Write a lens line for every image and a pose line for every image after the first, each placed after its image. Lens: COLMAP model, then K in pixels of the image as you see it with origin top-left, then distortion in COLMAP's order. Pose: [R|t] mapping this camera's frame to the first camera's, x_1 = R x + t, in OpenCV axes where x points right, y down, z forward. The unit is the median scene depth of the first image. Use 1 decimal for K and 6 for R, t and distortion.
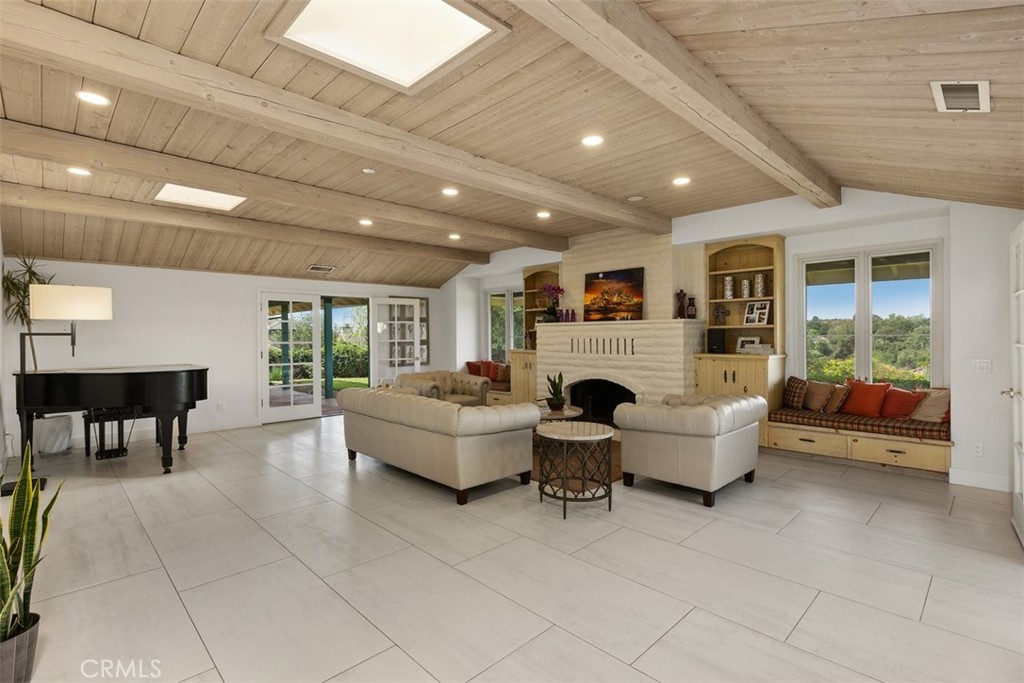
lens RADIAL K [[478.1, 0, 510.4], [0, 478.1, 338.0], [0, 0, 1]] dist [-0.010847, -0.000230]
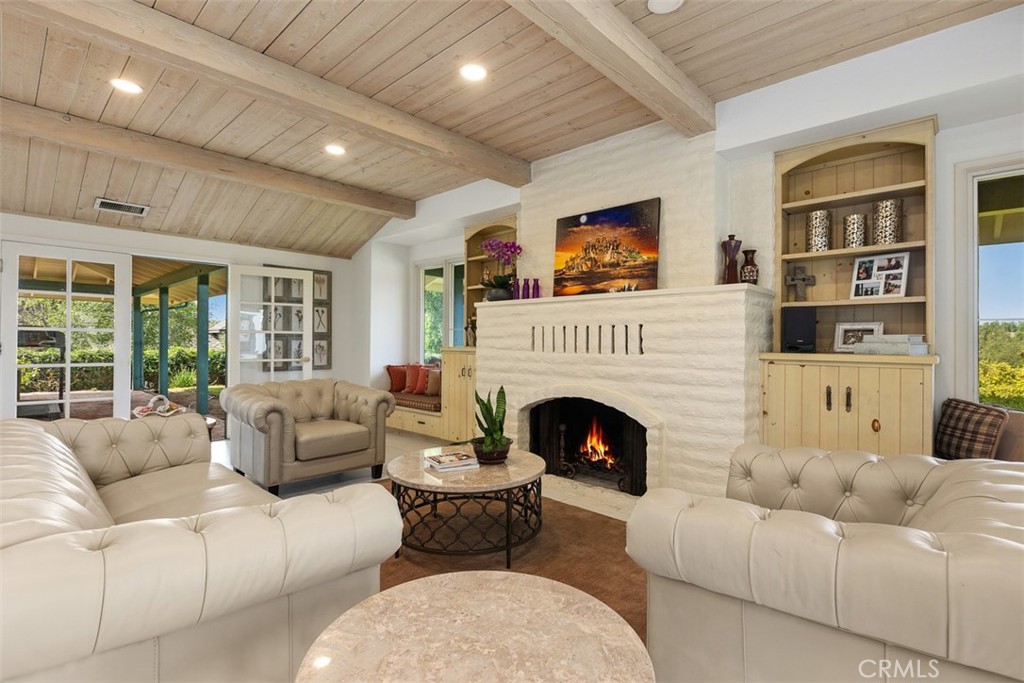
lens RADIAL K [[478.1, 0, 510.4], [0, 478.1, 338.0], [0, 0, 1]] dist [-0.010847, -0.000230]
pose [[0.998864, 0.013464, 0.045720, 0.078948], [-0.012915, 0.999841, -0.012280, 0.023831], [-0.045878, 0.011676, 0.998879, 0.440748]]
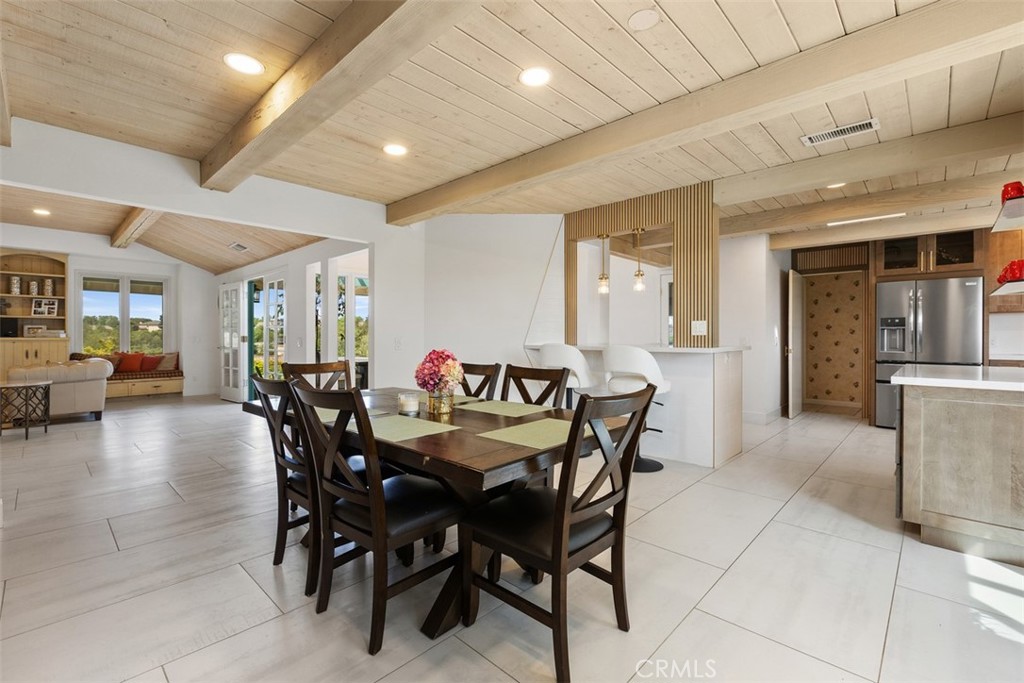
lens RADIAL K [[453.5, 0, 512.5], [0, 453.5, 336.1], [0, 0, 1]] dist [-0.000099, -0.000128]
pose [[-0.036580, 0.005939, 0.999313, -0.721564], [0.005786, 0.999967, -0.005731, 0.039103], [-0.999314, 0.005573, -0.036613, -0.245103]]
